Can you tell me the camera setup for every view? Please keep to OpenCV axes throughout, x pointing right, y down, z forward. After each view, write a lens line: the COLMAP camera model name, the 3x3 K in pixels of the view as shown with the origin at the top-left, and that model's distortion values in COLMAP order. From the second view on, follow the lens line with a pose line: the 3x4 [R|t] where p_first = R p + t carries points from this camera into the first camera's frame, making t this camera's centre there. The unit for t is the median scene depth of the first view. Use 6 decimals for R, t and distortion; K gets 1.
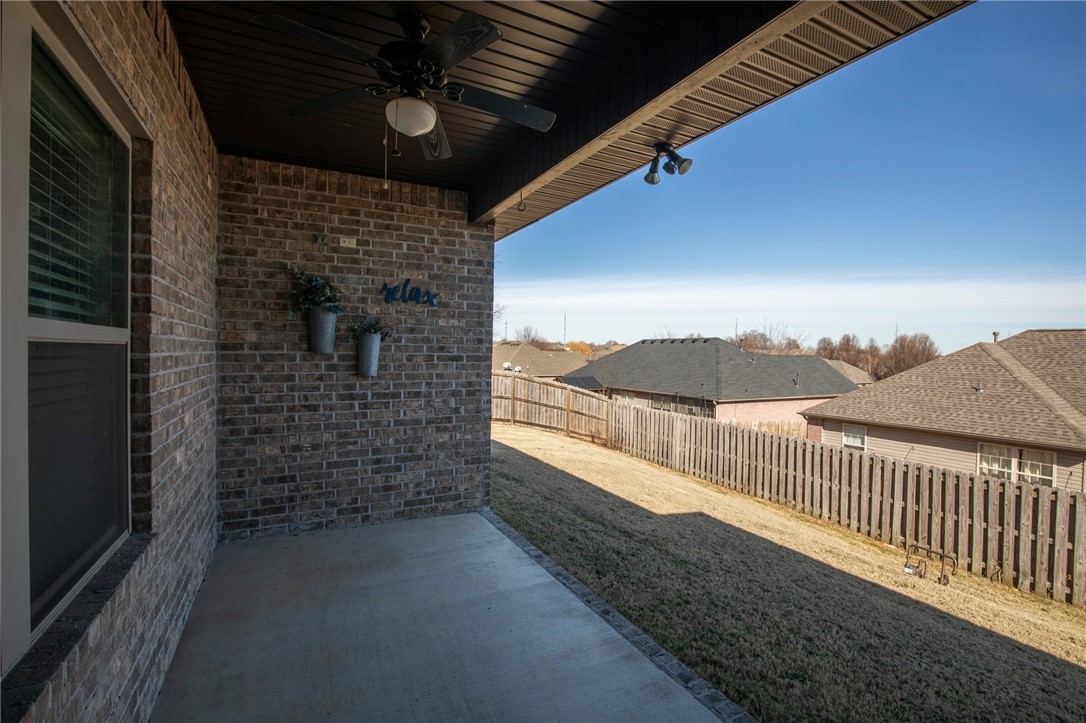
lens RADIAL K [[500.7, 0, 546.2], [0, 500.7, 358.6], [0, 0, 1]] dist [-0.026552, 0.001801]
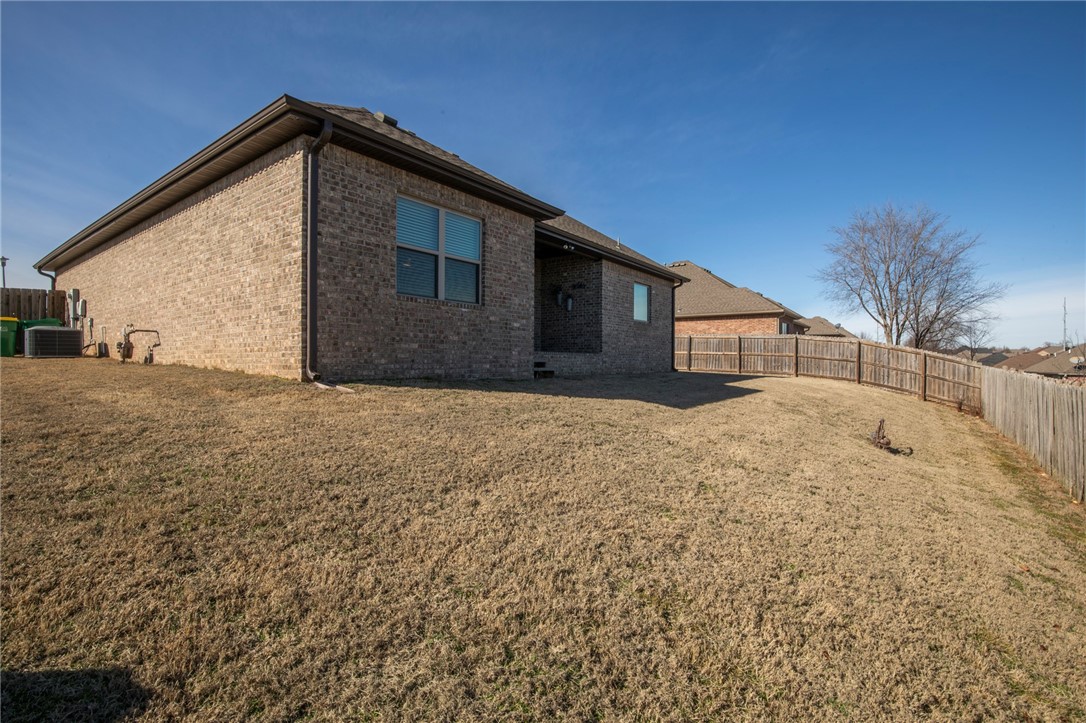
lens RADIAL K [[500.7, 0, 542.3], [0, 500.7, 361.7], [0, 0, 1]] dist [-0.026552, 0.001801]
pose [[0.444248, -0.011165, -0.895834, 0.639461], [-0.011184, 0.999775, -0.018007, 0.108467], [0.895834, 0.018019, 0.444024, -0.173330]]
